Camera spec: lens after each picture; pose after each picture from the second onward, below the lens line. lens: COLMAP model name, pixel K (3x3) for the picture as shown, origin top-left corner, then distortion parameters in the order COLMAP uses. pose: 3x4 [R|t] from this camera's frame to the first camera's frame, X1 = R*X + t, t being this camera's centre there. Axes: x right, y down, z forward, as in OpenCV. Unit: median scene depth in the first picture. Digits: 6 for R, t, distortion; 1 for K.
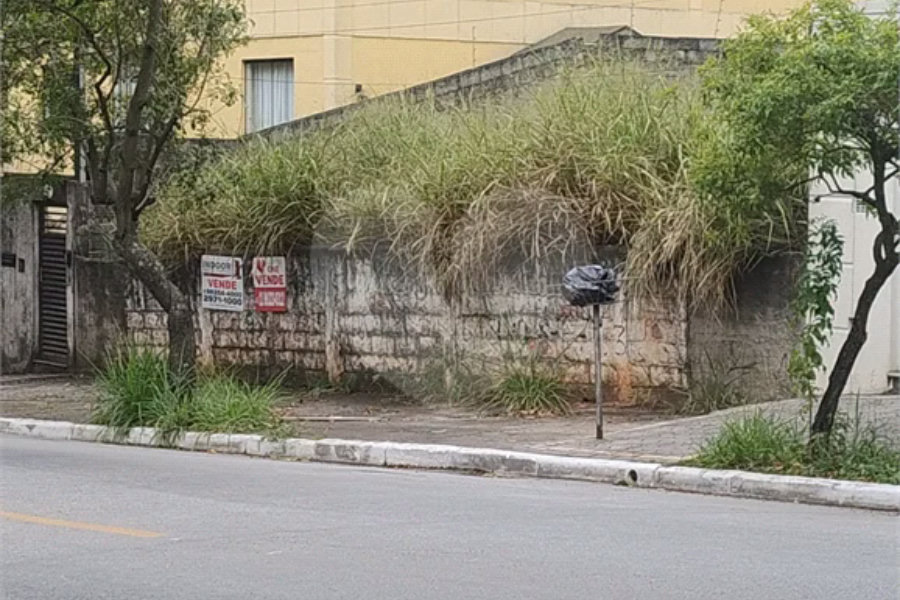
lens RADIAL K [[2385.3, 0, 450.0], [0, 2385.3, 300.0], [0, 0, 1]] dist [0.081516, -0.824953]
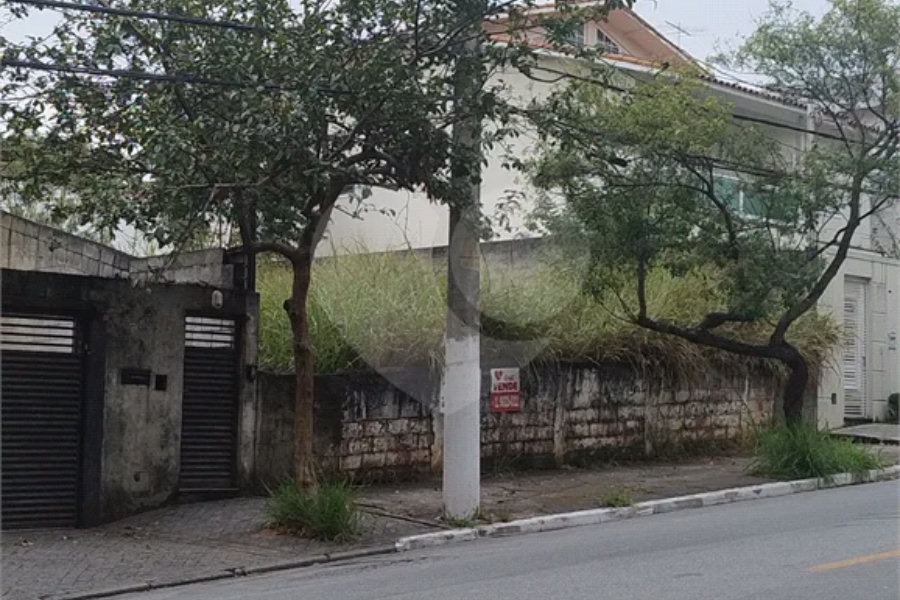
lens RADIAL K [[1609.0, 0, 439.0], [0, 1609.0, 317.0], [0, 0, 1]] dist [0.189705, -1.448579]
pose [[-0.139048, 0.053472, 0.988841, -0.962013], [0.046961, 0.997774, -0.047351, -0.006811], [-0.989172, 0.039853, -0.141249, 1.219181]]
